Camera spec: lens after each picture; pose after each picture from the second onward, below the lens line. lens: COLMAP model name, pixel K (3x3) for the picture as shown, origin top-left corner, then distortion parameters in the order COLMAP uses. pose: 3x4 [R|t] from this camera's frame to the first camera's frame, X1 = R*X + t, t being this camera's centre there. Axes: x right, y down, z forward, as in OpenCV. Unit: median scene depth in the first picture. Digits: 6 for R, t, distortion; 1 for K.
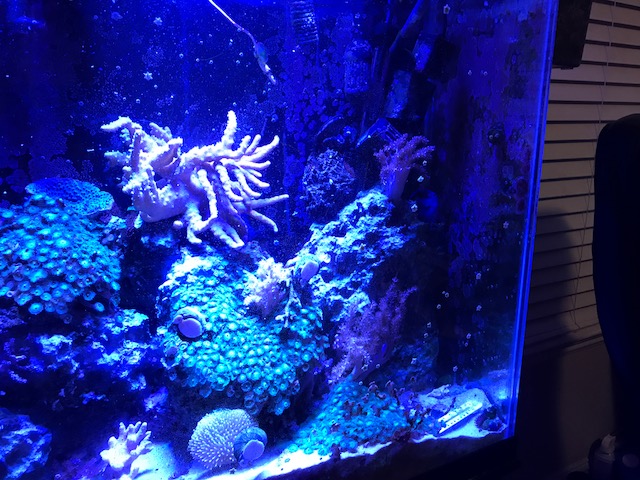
lens RADIAL K [[511.2, 0, 318.4], [0, 511.2, 238.9], [0, 0, 1]] dist [-0.040651, 0.004818]
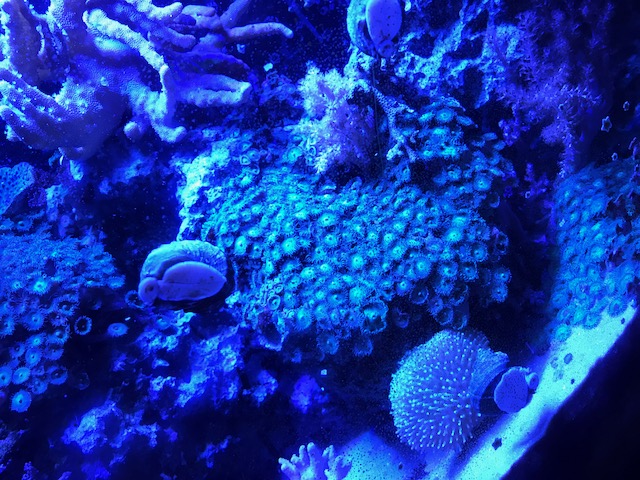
lens RADIAL K [[425.6, 0, 287.2], [0, 425.6, 219.5], [0, 0, 1]] dist [0.137089, -0.002071]
pose [[0.758205, -0.576587, -0.304424, -0.065184], [0.618715, 0.783550, 0.056921, 0.119940], [0.205711, -0.231510, 0.950834, 0.568578]]
